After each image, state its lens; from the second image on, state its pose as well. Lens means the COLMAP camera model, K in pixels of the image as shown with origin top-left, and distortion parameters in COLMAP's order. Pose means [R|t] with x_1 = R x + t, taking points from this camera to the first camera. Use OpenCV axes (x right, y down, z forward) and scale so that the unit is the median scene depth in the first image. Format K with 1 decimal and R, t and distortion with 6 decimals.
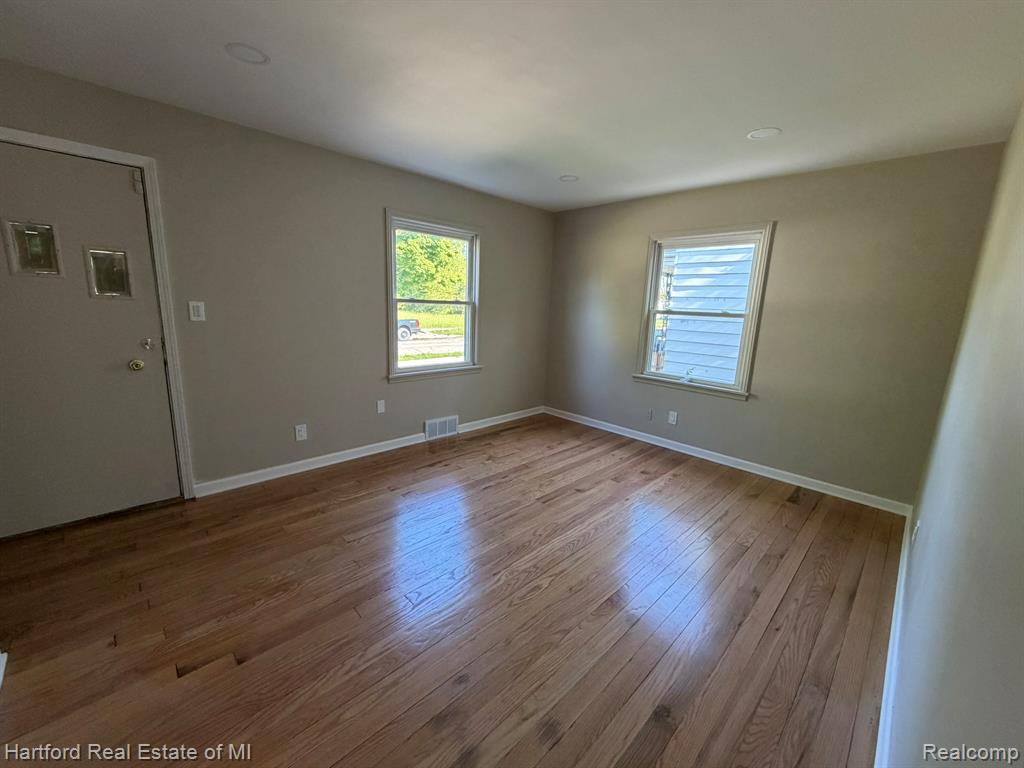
lens RADIAL K [[407.8, 0, 508.6], [0, 407.8, 382.7], [0, 0, 1]] dist [-0.001549, 0.000624]
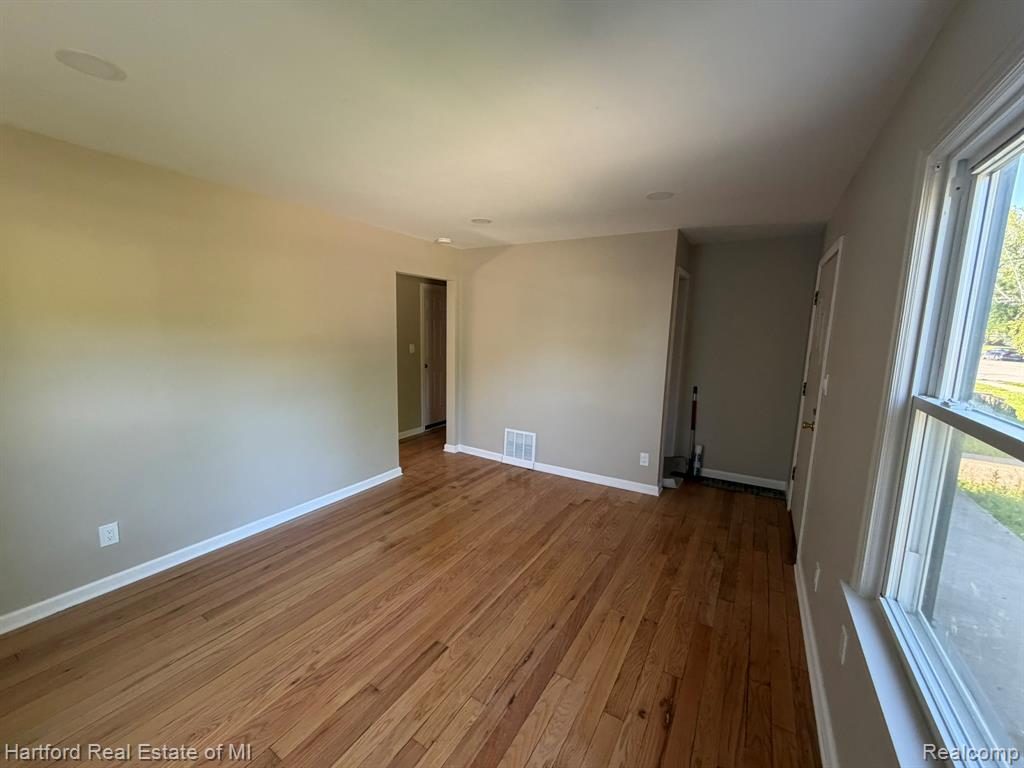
lens RADIAL K [[407.8, 0, 511.6], [0, 407.8, 385.1], [0, 0, 1]] dist [-0.001549, 0.000624]
pose [[-0.966759, -0.013882, -0.255314, 0.146515], [-0.098898, 0.941110, 0.323312, -0.360153], [0.235790, 0.337815, -0.911199, 1.521961]]
